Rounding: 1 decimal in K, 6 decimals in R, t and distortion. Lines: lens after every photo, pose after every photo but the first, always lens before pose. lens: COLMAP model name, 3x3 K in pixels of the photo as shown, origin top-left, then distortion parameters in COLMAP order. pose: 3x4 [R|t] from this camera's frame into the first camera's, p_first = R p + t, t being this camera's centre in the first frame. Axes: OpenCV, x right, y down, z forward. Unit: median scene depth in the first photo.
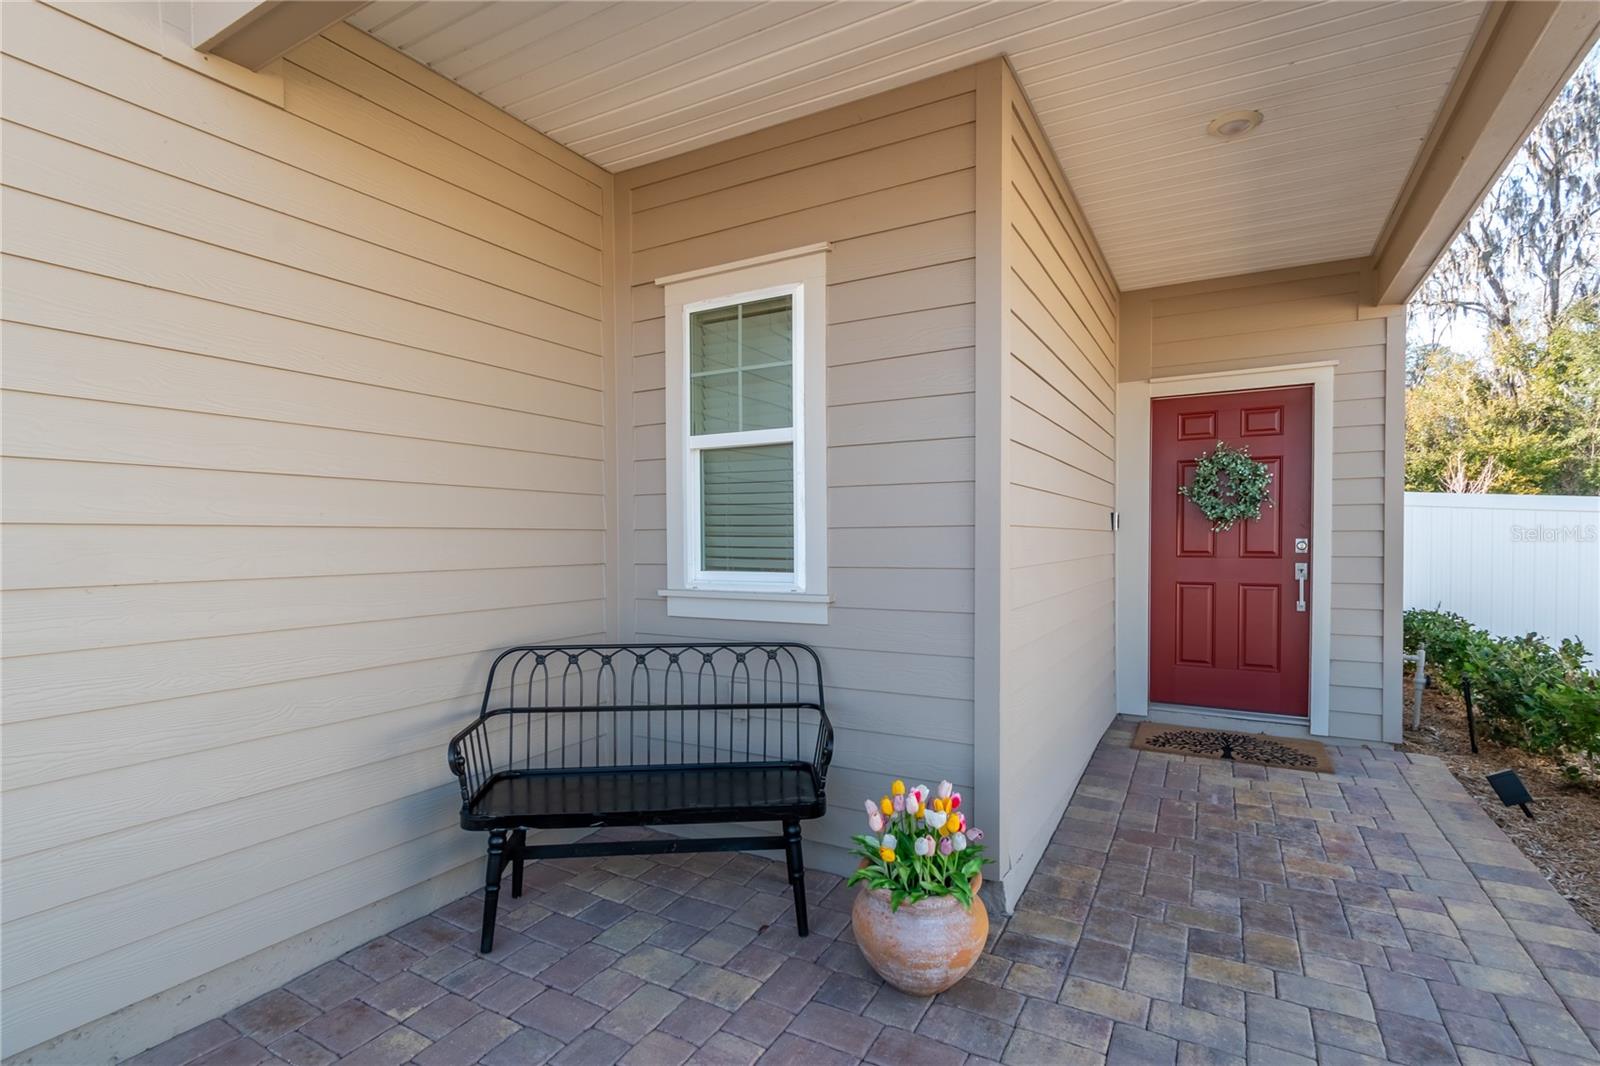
lens RADIAL K [[754.6, 0, 810.8], [0, 754.6, 553.0], [0, 0, 1]] dist [0.004277, -0.002294]
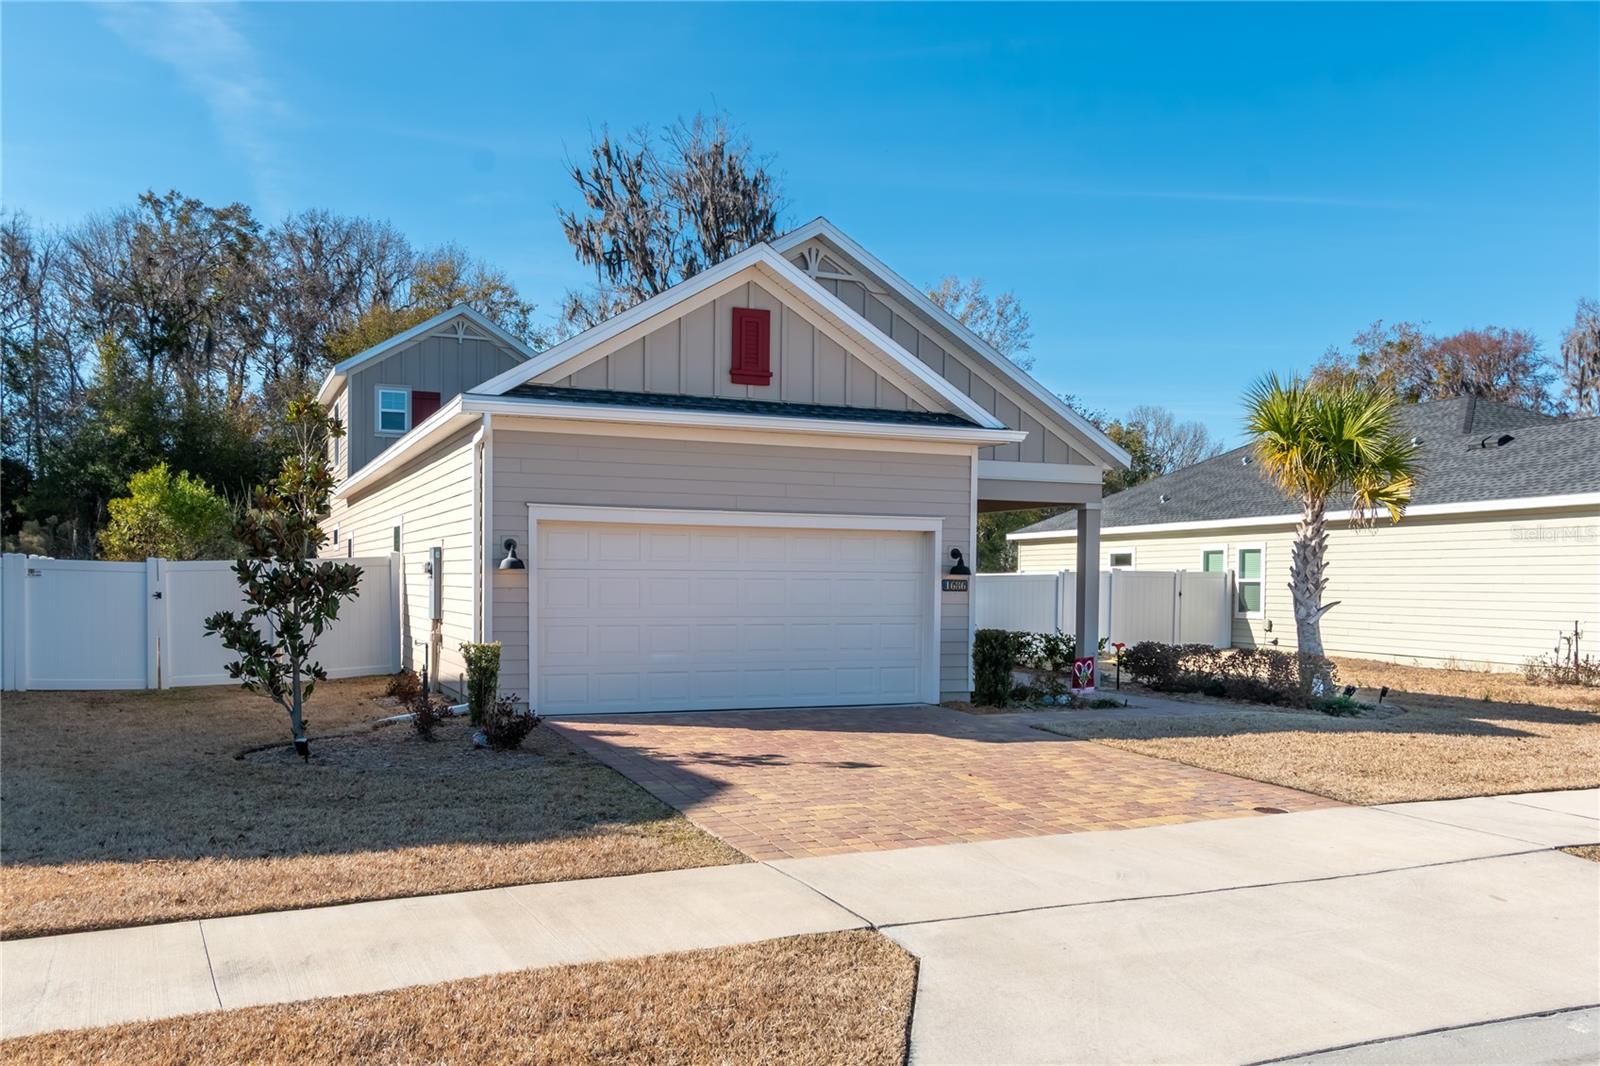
lens RADIAL K [[1302.3, 0, 753.5], [0, 1302.3, 604.4], [0, 0, 1]] dist [0.007693, -0.012856]
pose [[0.620770, -0.005869, 0.783971, -3.544450], [0.005016, 0.999981, 0.003514, 0.009777], [-0.783977, 0.001751, 0.620788, -1.556028]]
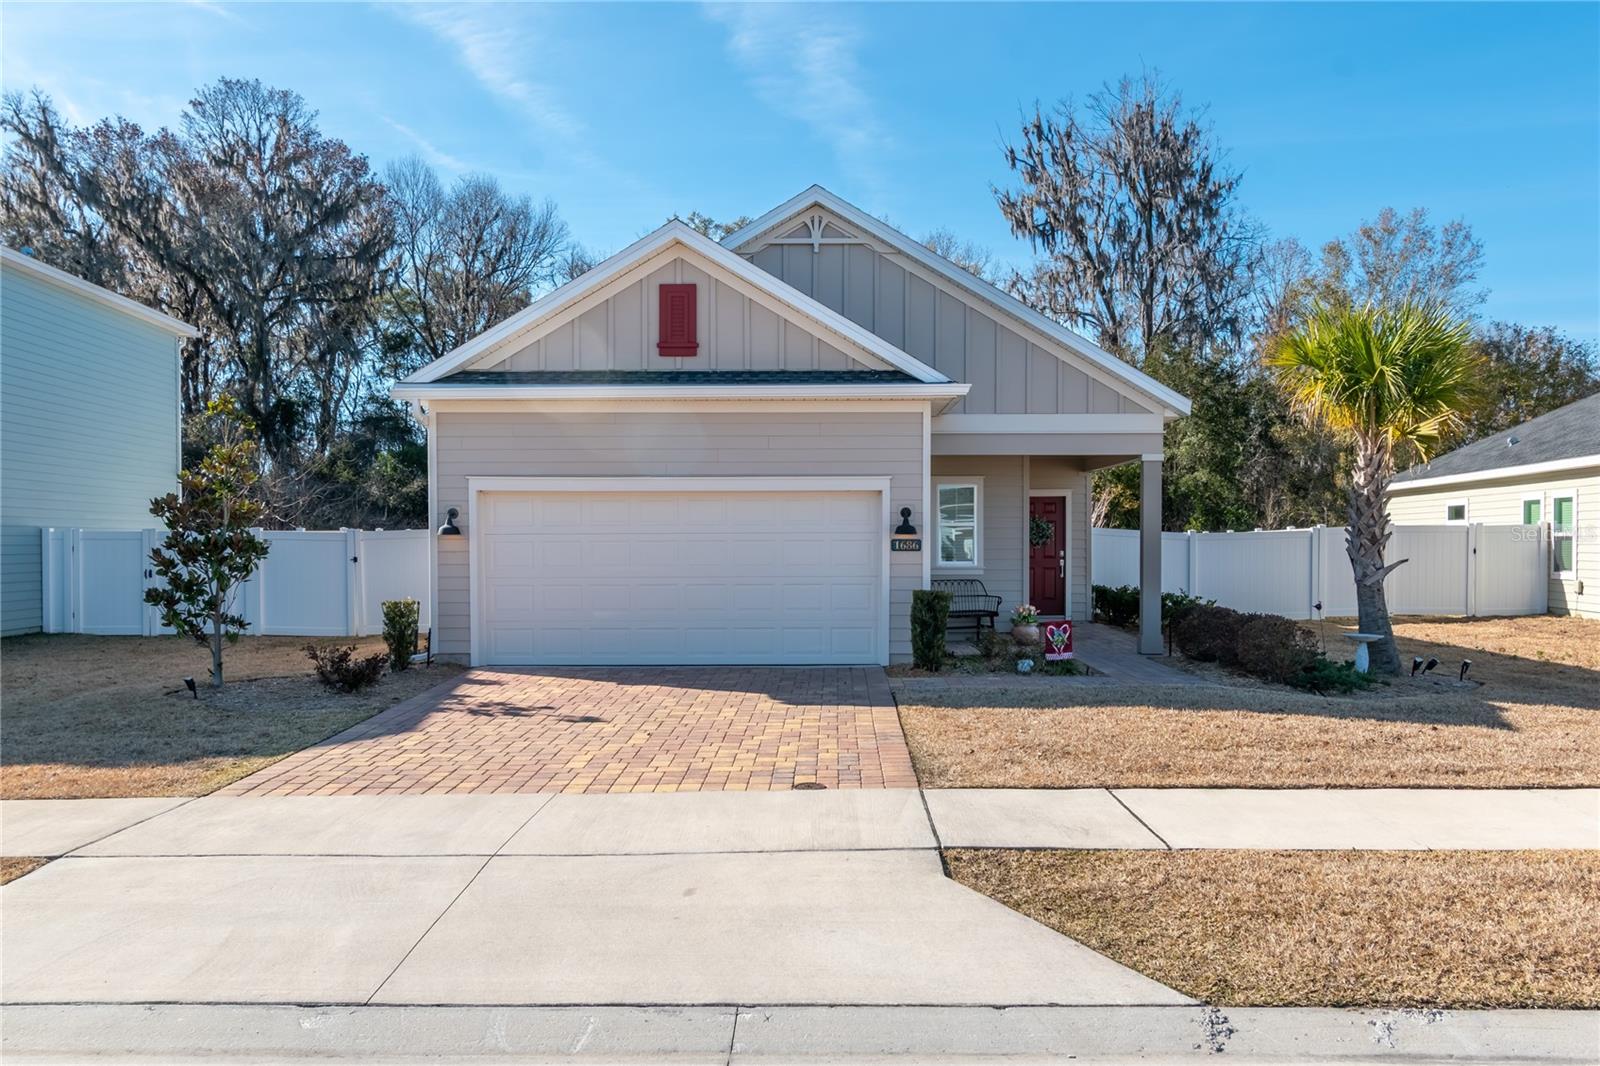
lens RADIAL K [[1236.6, 0, 806.2], [0, 1236.6, 558.5], [0, 0, 1]] dist [0.009556, -0.010470]
pose [[0.878896, -0.006064, 0.476974, -2.304203], [0.009579, 0.999942, -0.004936, 0.022032], [-0.476916, 0.008907, 0.878904, -2.503243]]
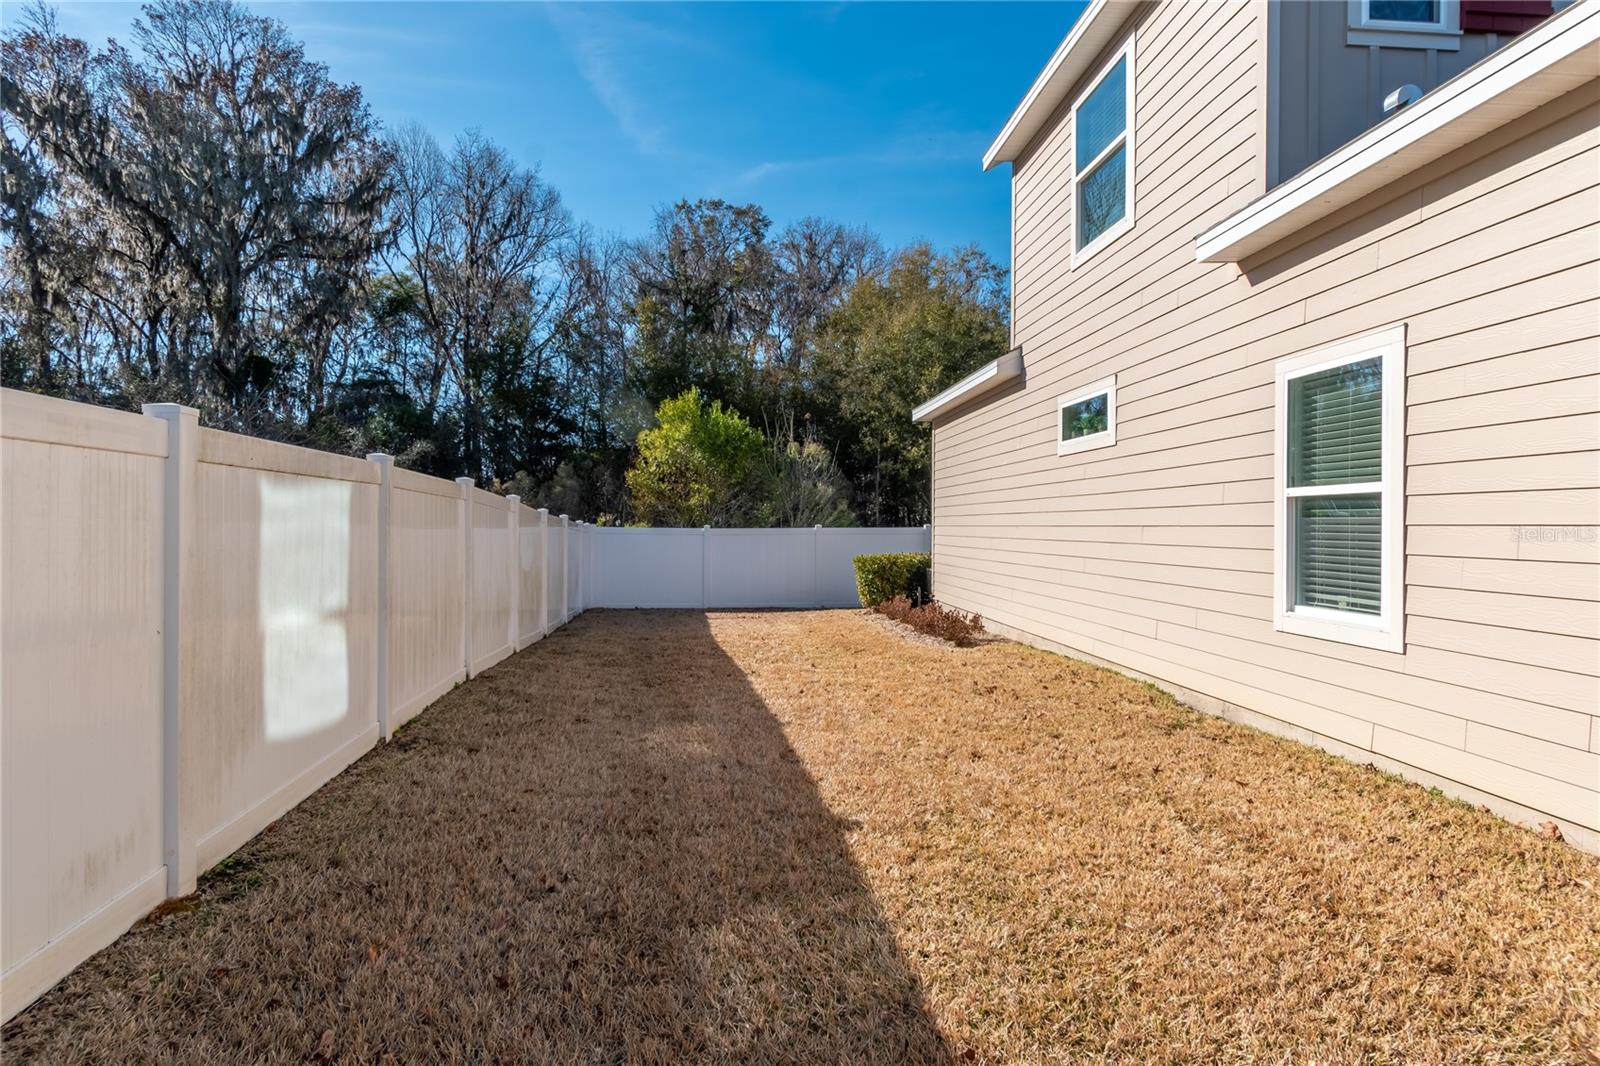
lens RADIAL K [[901.2, 0, 814.4], [0, 901.2, 530.0], [0, 0, 1]] dist [0.000488, -0.001536]
pose [[0.819563, 0.000871, 0.572989, -1.253209], [0.007242, 0.999903, -0.011878, -0.067402], [-0.572944, 0.013884, 0.819477, 2.921417]]
